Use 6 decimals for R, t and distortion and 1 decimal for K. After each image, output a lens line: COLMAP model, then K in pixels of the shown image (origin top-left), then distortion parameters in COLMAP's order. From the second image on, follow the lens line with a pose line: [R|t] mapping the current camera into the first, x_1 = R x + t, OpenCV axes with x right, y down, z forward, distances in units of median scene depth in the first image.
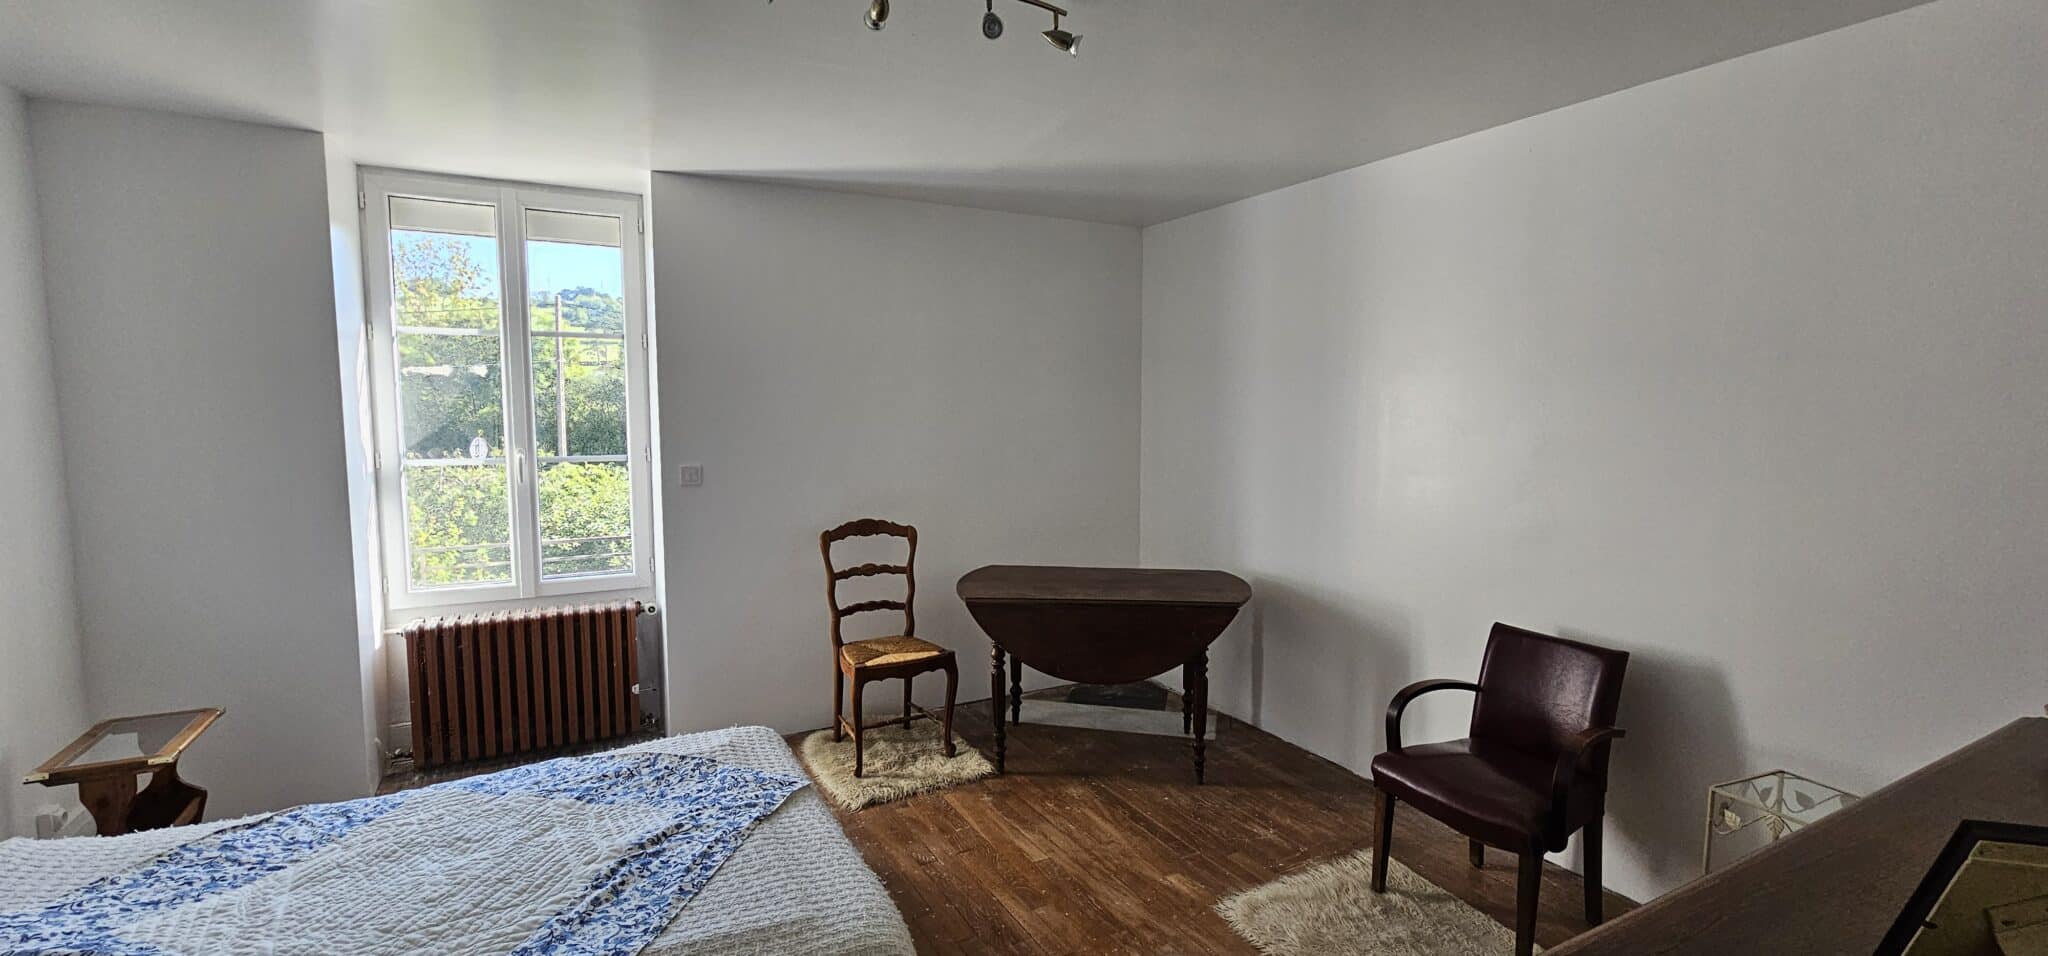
lens RADIAL K [[831.7, 0, 1037.3], [0, 831.7, 475.3], [0, 0, 1]] dist [-0.004127, 0.001470]
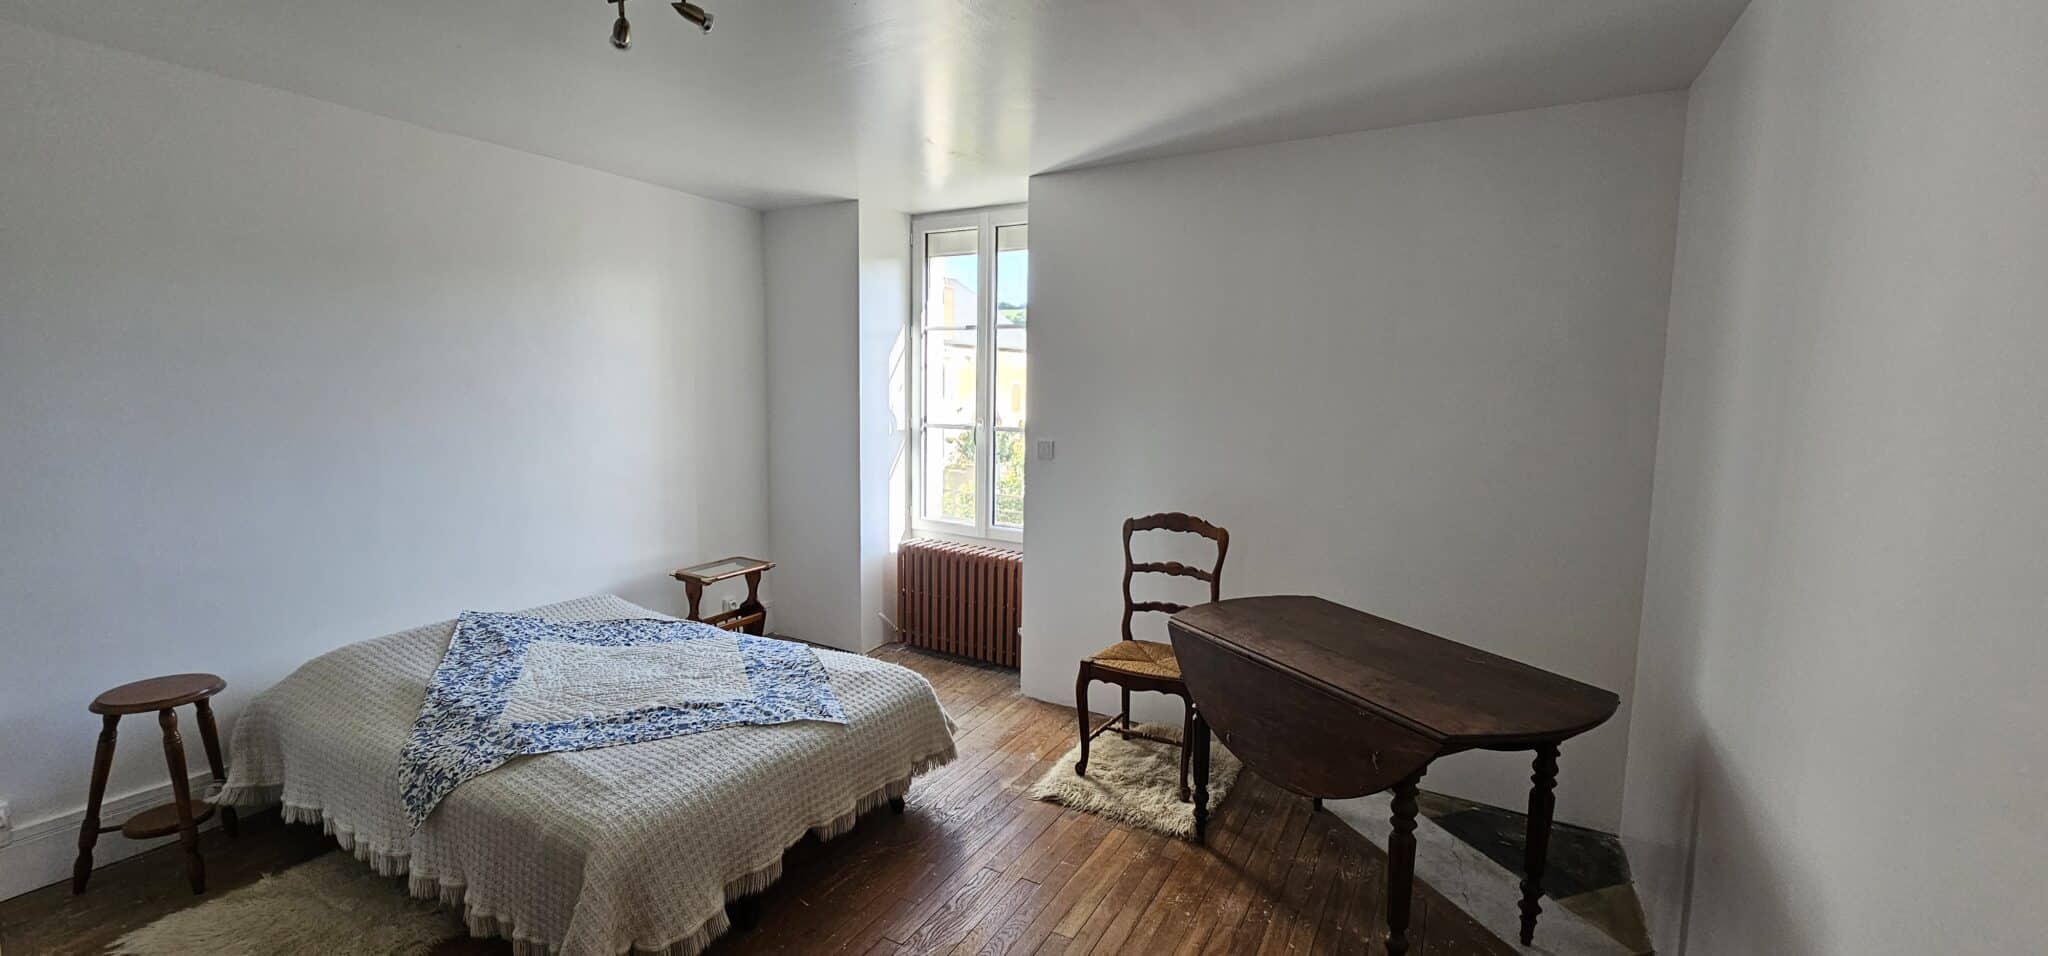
lens RADIAL K [[831.7, 0, 1029.3], [0, 831.7, 473.3], [0, 0, 1]] dist [-0.004127, 0.001470]
pose [[0.533526, 0.094336, -0.840506, 0.505907], [-0.090649, 0.994414, 0.054068, -0.026915], [0.840912, 0.047344, 0.539098, 0.402223]]
